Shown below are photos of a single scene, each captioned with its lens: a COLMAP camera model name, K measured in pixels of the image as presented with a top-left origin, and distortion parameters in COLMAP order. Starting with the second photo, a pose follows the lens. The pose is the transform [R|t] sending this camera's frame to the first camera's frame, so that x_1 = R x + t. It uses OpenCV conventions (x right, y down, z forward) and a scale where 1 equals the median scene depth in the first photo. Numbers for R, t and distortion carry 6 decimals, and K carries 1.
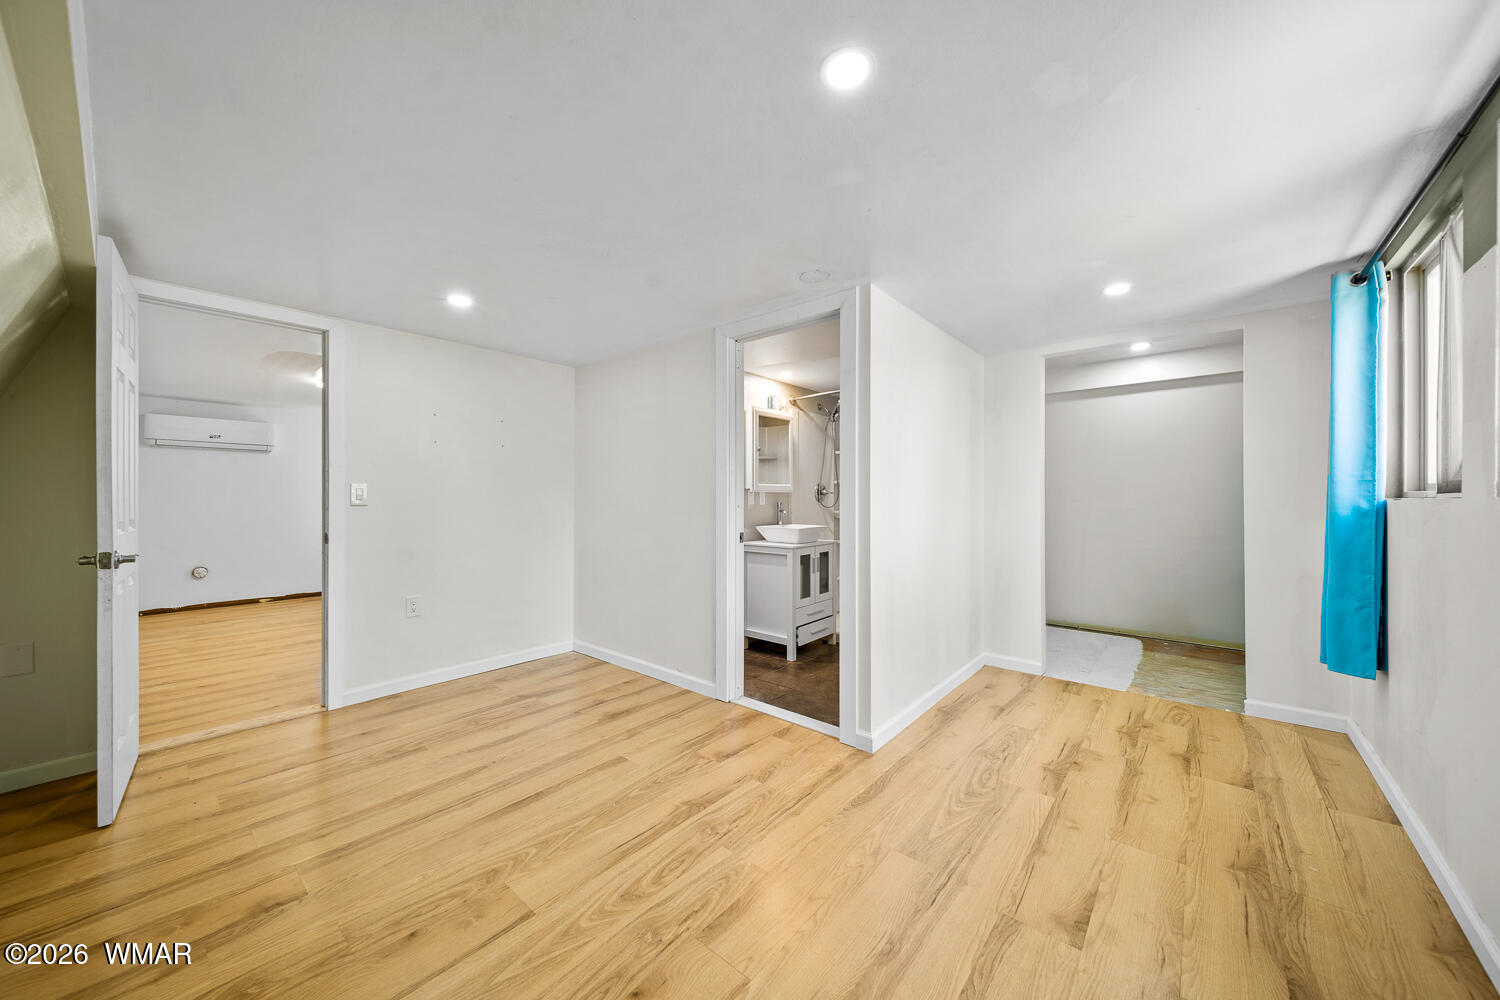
lens RADIAL K [[530.4, 0, 748.2], [0, 530.4, 500.9], [0, 0, 1]] dist [0.012051, -0.003972]
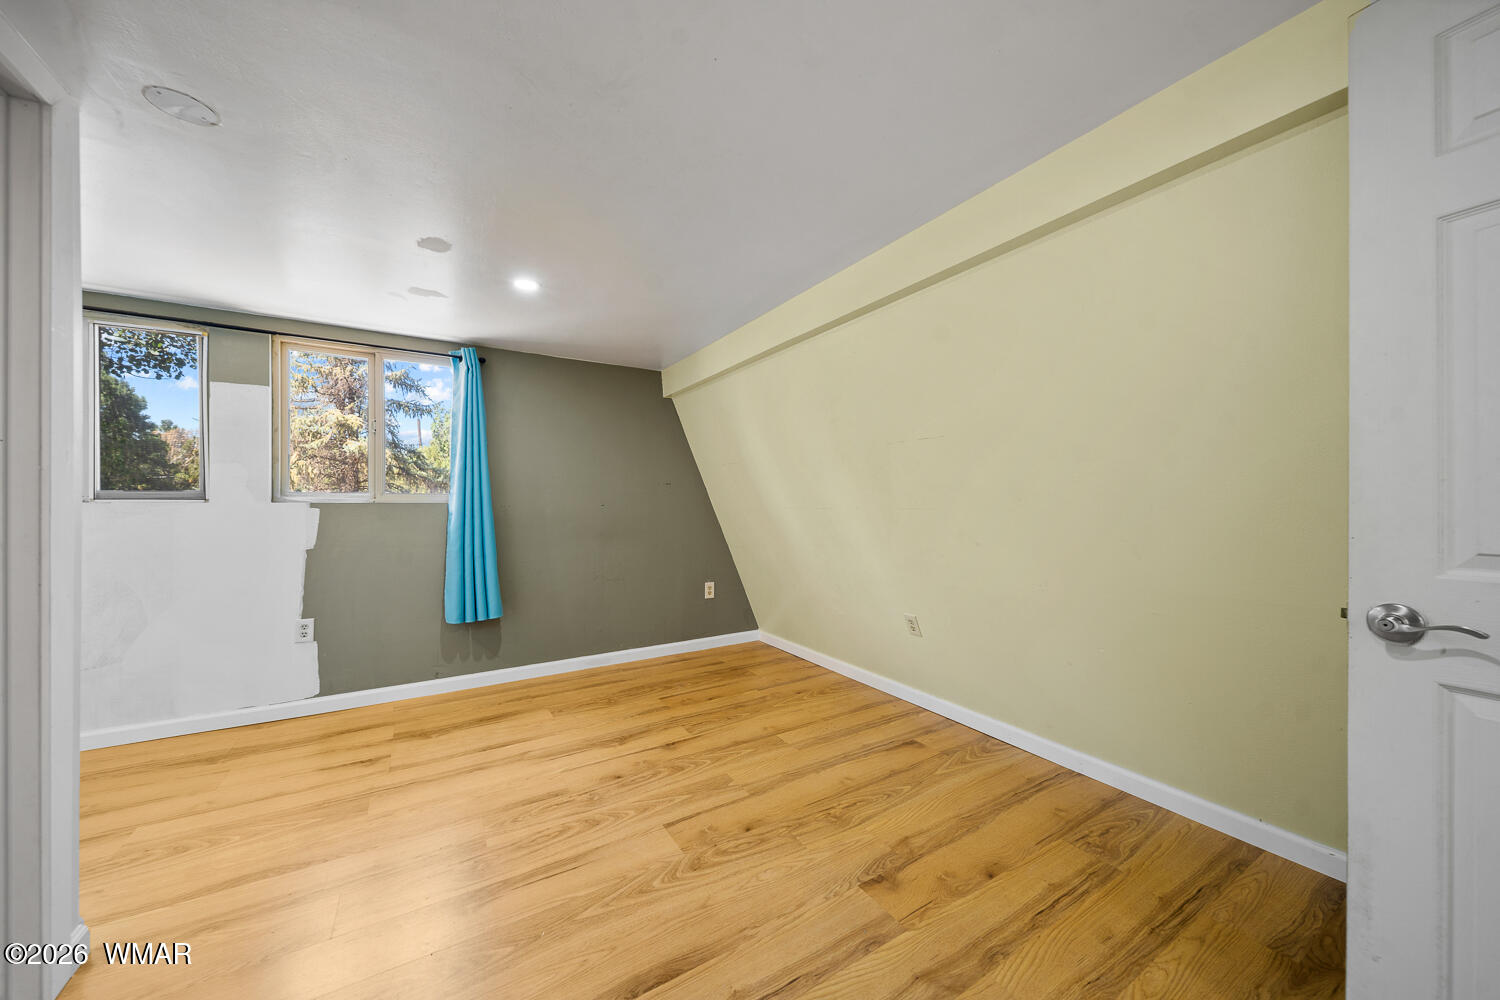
lens RADIAL K [[530.4, 0, 748.2], [0, 530.4, 500.9], [0, 0, 1]] dist [0.012051, -0.003972]
pose [[-0.951451, -0.001031, 0.307798, -0.923529], [-0.001052, 0.999999, 0.000097, -0.010203], [-0.307798, -0.000231, -0.951452, 2.016303]]
